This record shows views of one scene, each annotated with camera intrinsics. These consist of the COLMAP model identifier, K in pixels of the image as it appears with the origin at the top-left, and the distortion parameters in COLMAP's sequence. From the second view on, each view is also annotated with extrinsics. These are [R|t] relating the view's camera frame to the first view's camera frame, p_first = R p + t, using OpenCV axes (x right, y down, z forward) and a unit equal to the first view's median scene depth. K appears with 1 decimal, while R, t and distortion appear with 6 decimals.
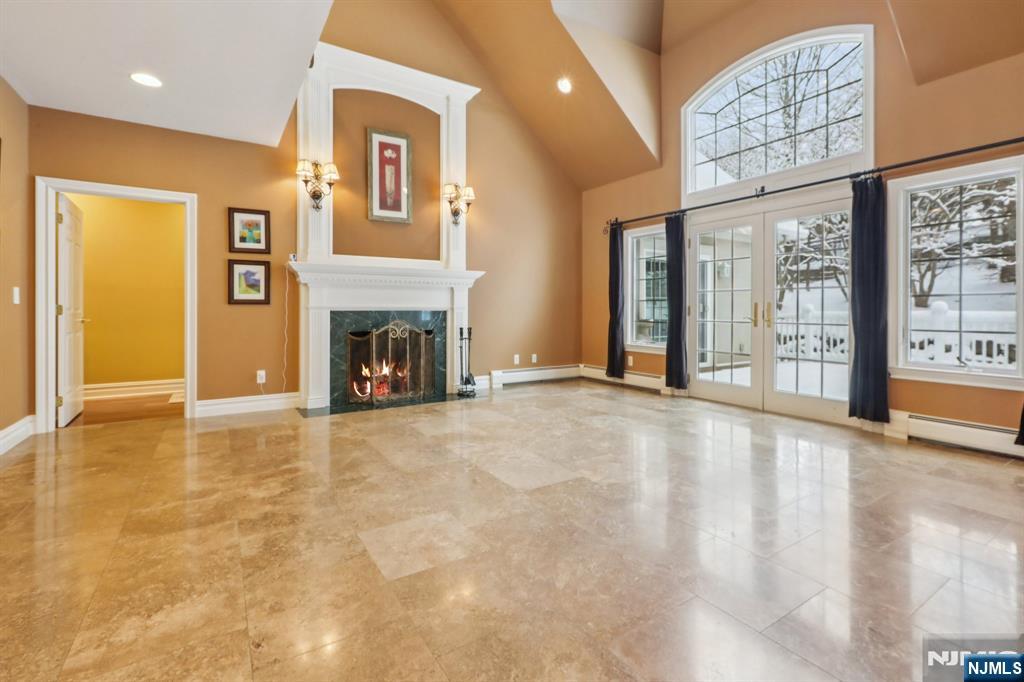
lens RADIAL K [[468.4, 0, 513.5], [0, 468.4, 308.5], [0, 0, 1]] dist [0.000506, 0.000143]
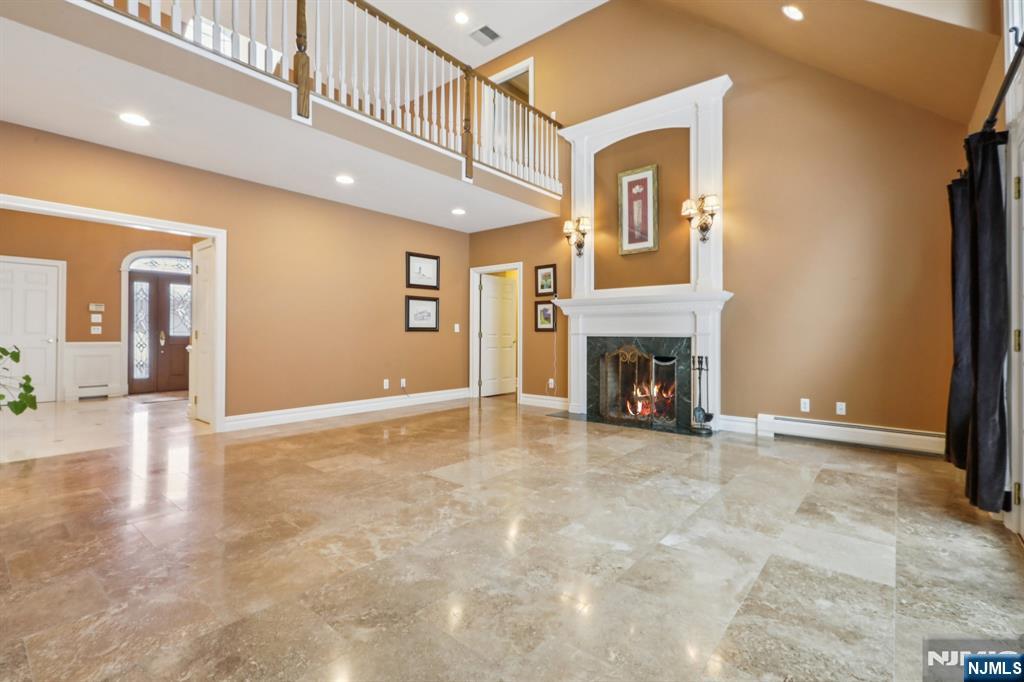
lens RADIAL K [[460.8, 0, 513.5], [0, 460.8, 331.2], [0, 0, 1]] dist [0.000177, 0.000023]
pose [[0.306606, -0.006677, -0.951813, 0.680351], [-0.003119, 0.999963, -0.008020, 0.001472], [0.951831, 0.005428, 0.306574, 0.433285]]
